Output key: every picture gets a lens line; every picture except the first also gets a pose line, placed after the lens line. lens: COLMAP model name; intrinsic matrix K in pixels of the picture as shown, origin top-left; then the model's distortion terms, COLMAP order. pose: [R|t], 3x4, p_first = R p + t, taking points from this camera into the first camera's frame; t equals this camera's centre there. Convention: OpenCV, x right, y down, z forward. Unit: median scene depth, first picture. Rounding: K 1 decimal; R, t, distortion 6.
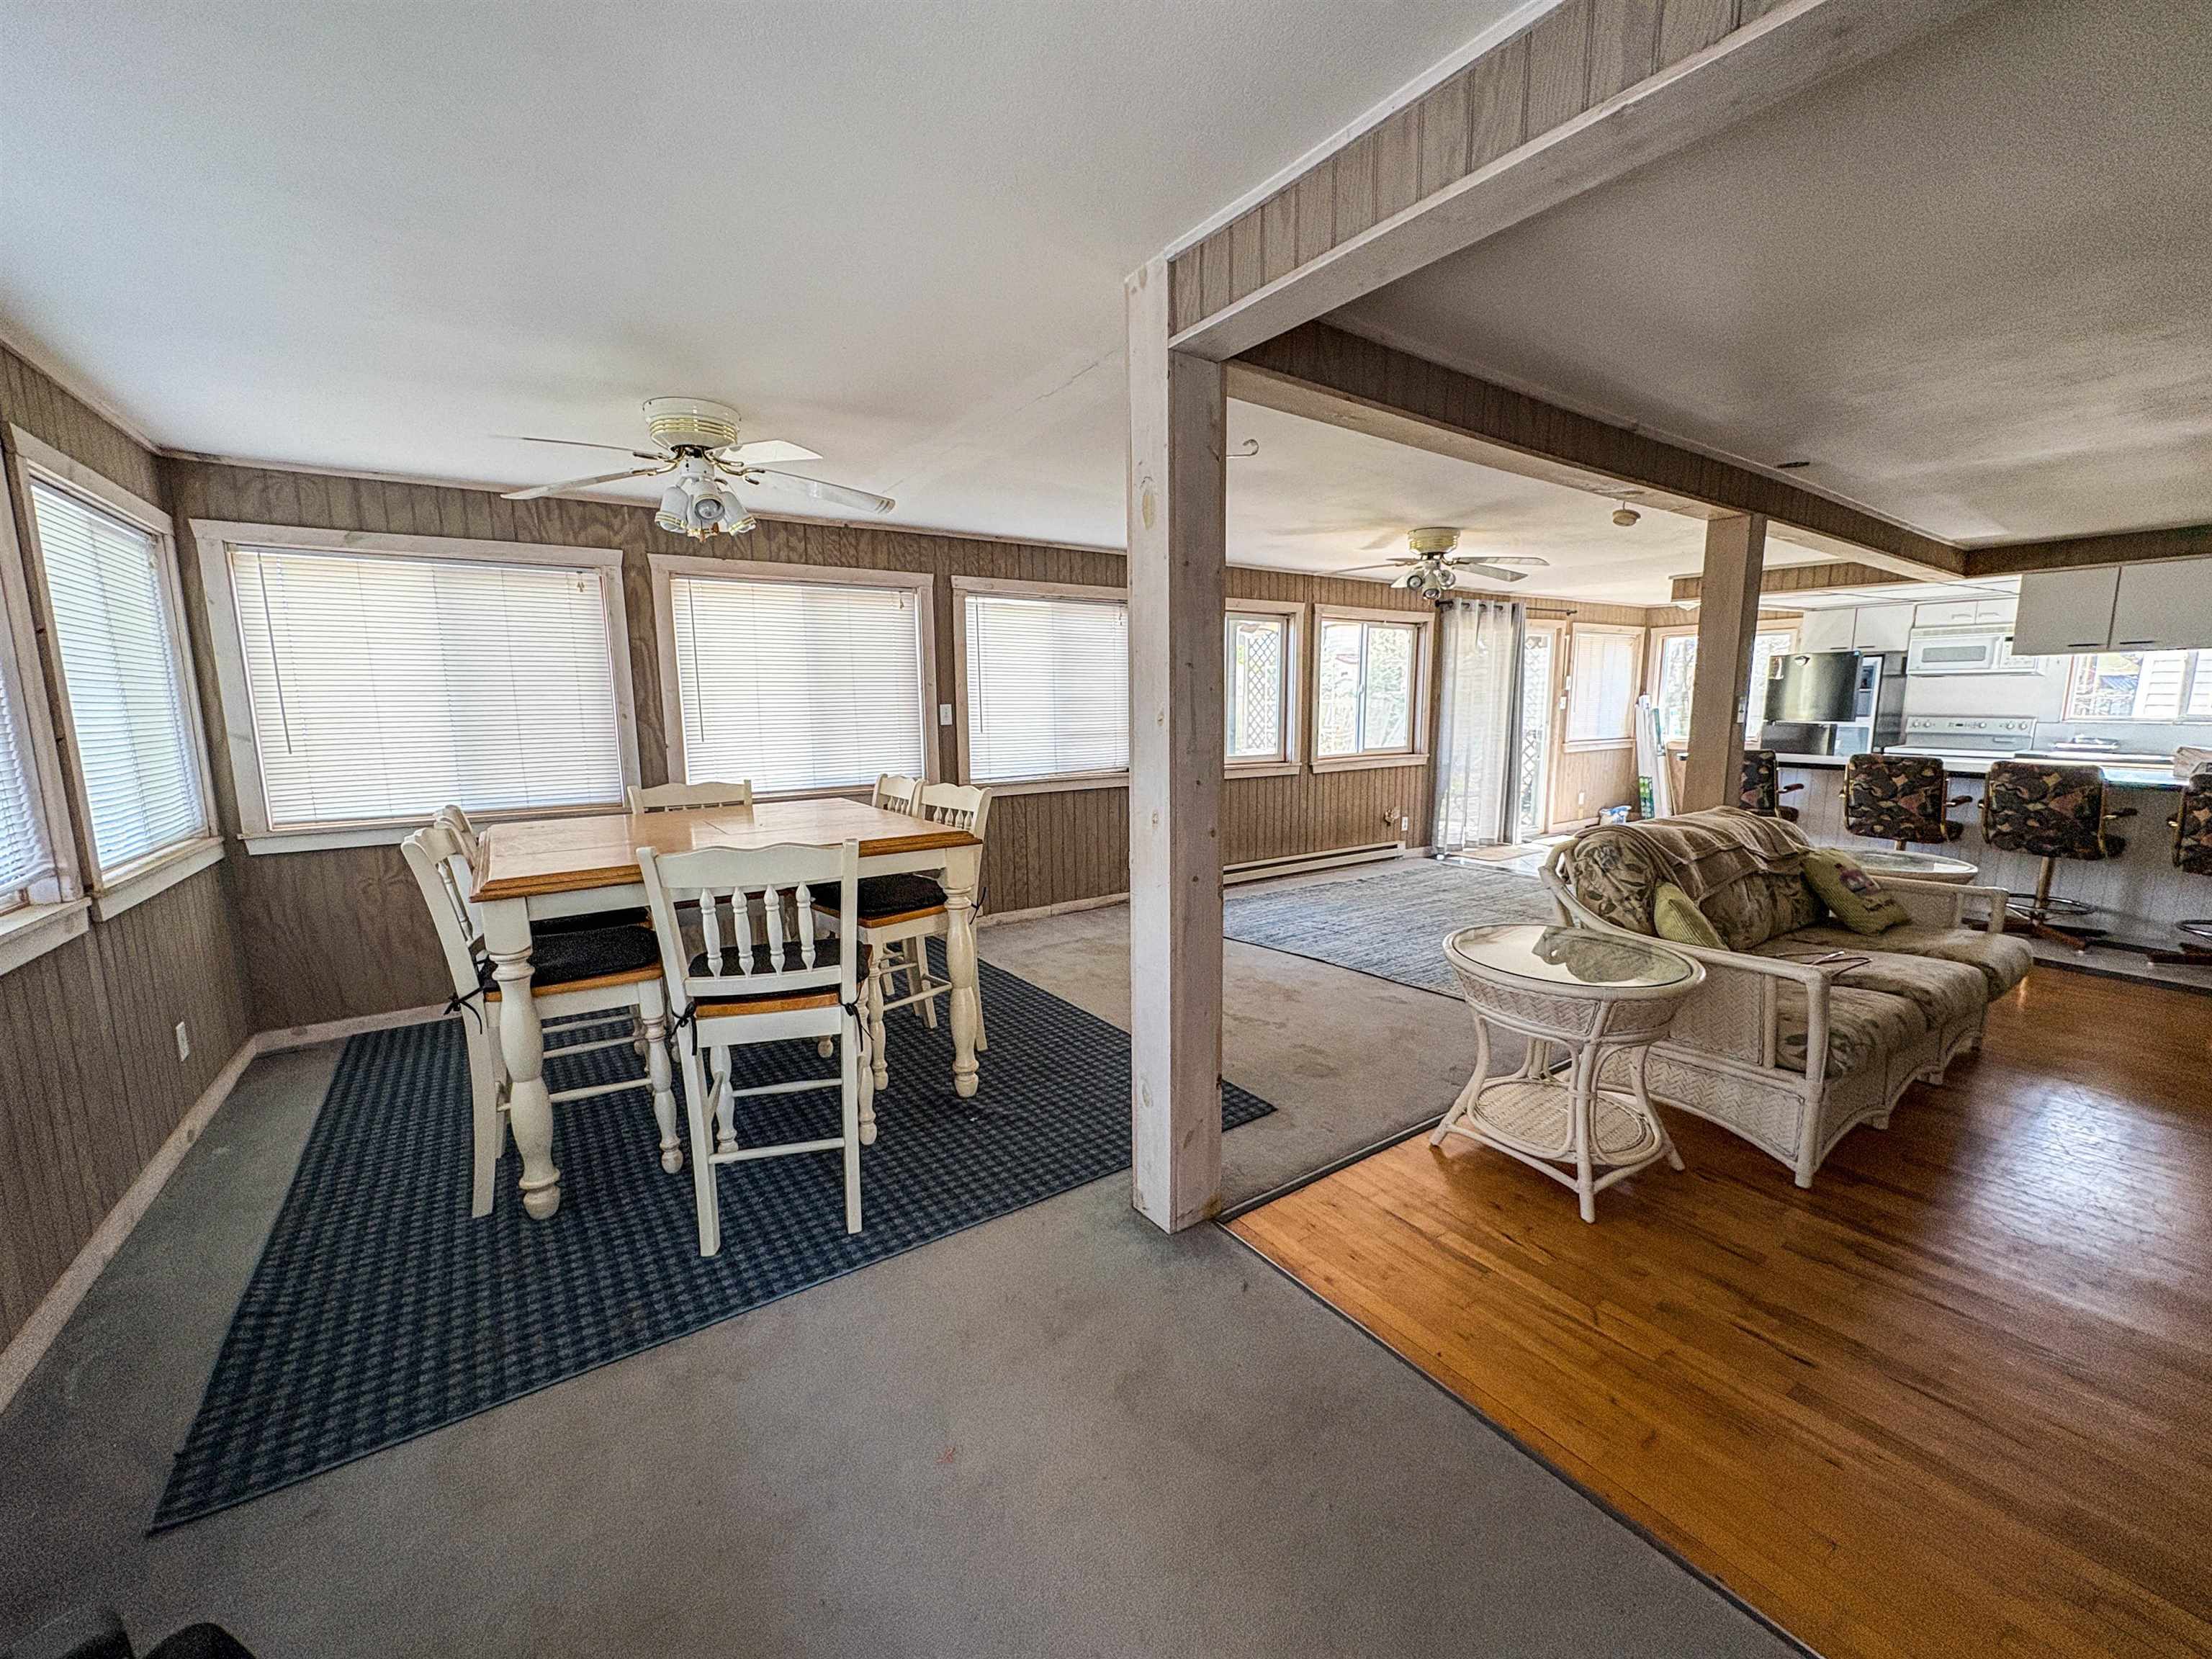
lens RADIAL K [[880.6, 0, 1102.3], [0, 880.6, 833.8], [0, 0, 1]] dist [-0.001424, 0.000577]
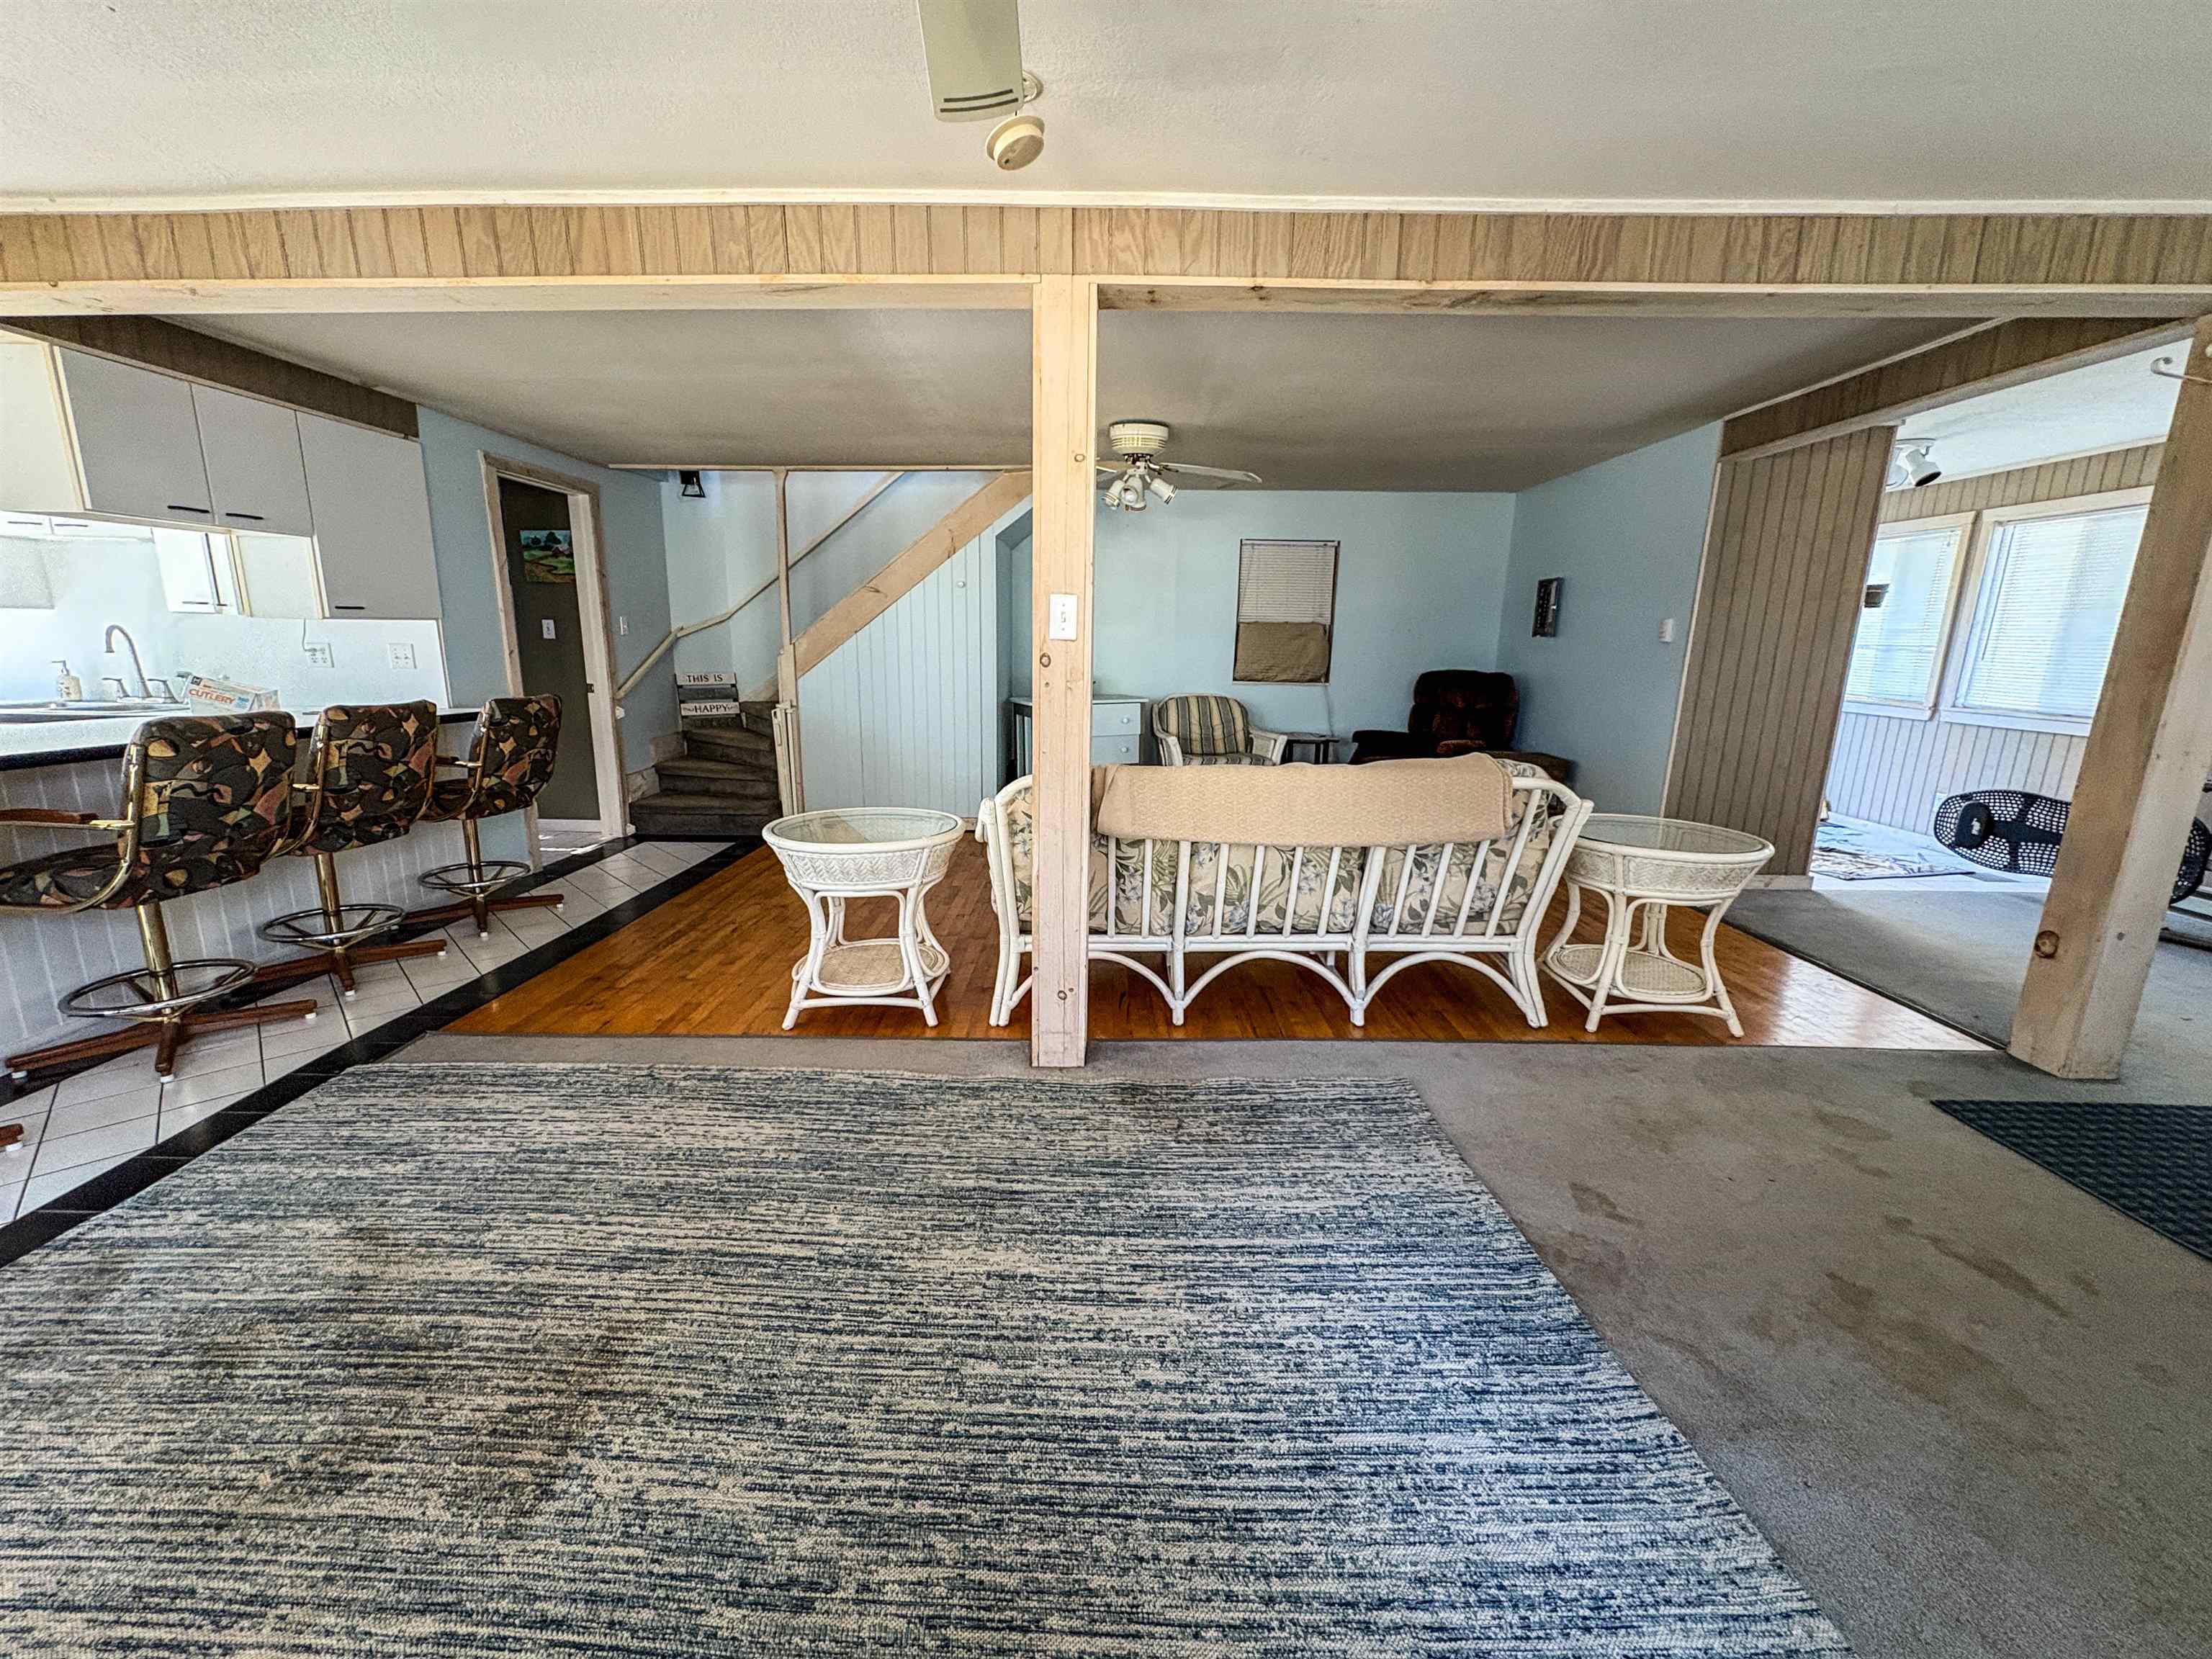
lens RADIAL K [[880.6, 0, 1106.0], [0, 880.6, 828.5], [0, 0, 1]] dist [-0.001424, 0.000577]
pose [[-0.825782, -0.124623, 0.550048, 0.242006], [0.075056, 0.942323, 0.326181, -0.154915], [-0.558973, 0.310639, -0.768800, 1.153751]]
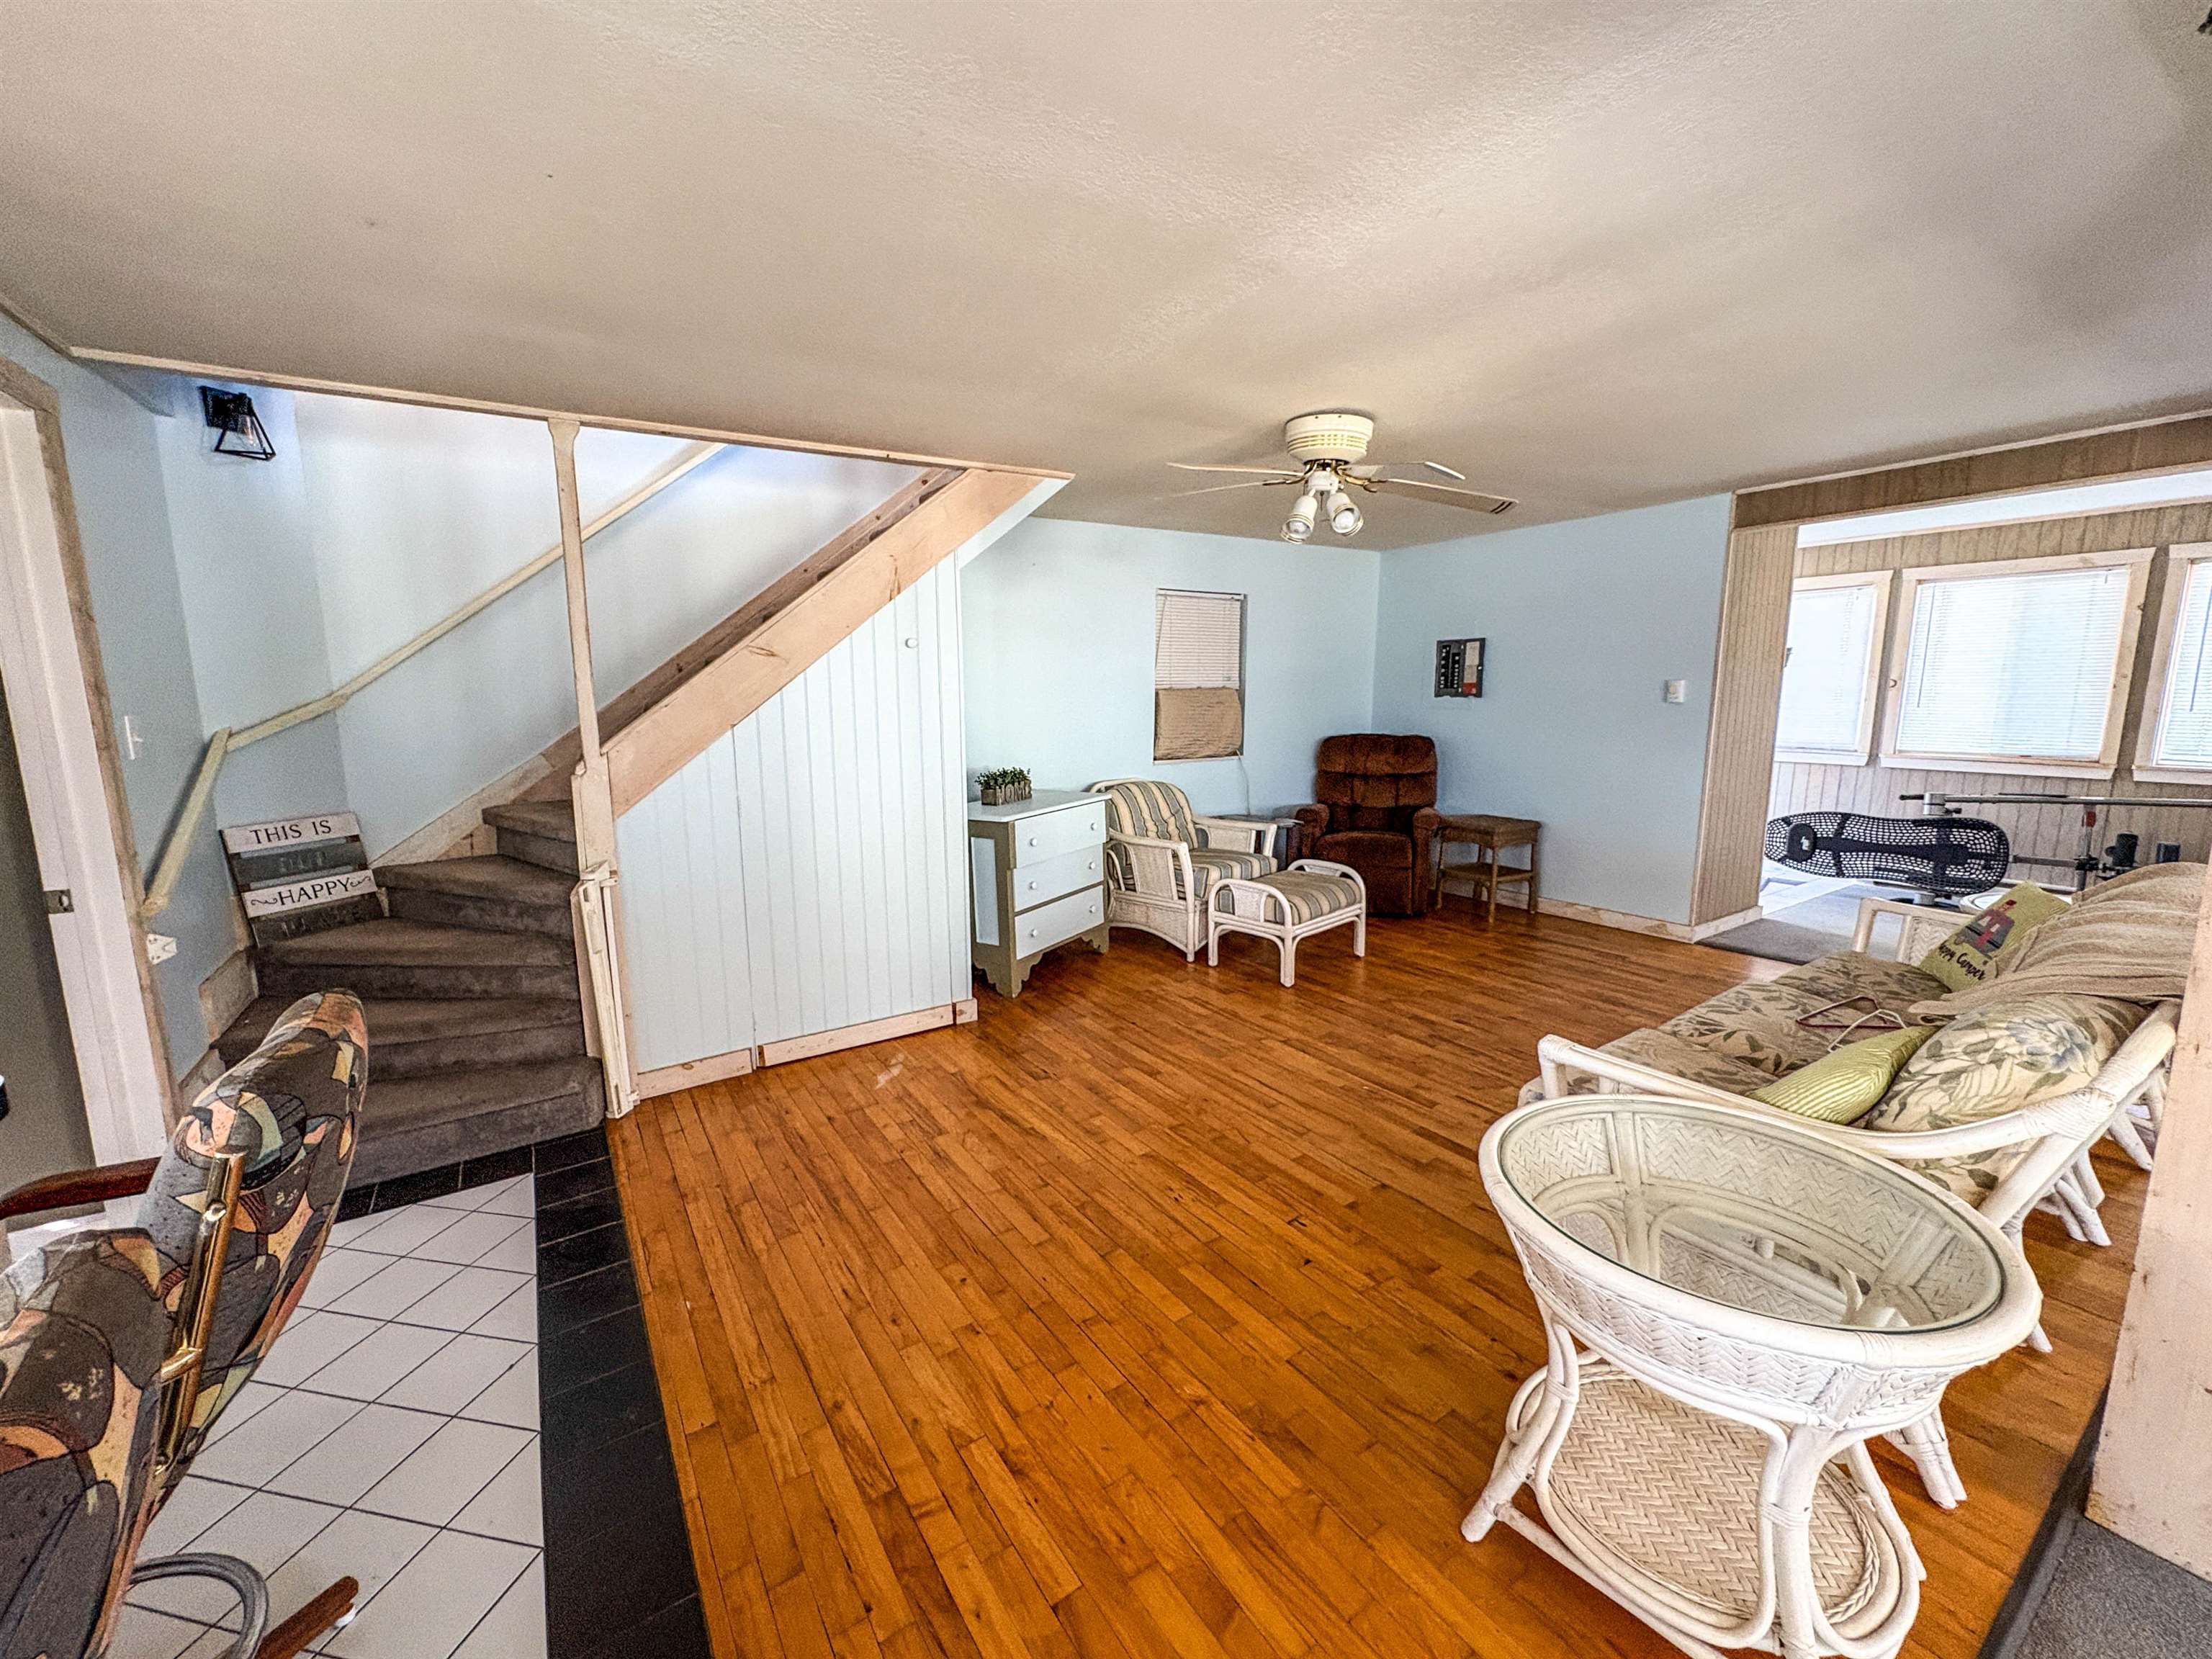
lens RADIAL K [[880.6, 0, 1104.9], [0, 880.6, 828.1], [0, 0, 1]] dist [-0.001424, 0.000577]
pose [[-0.999726, 0.017128, 0.015957, 0.871705], [0.021123, 0.953857, 0.299519, -0.161291], [-0.010090, 0.299774, -0.953957, 1.008544]]
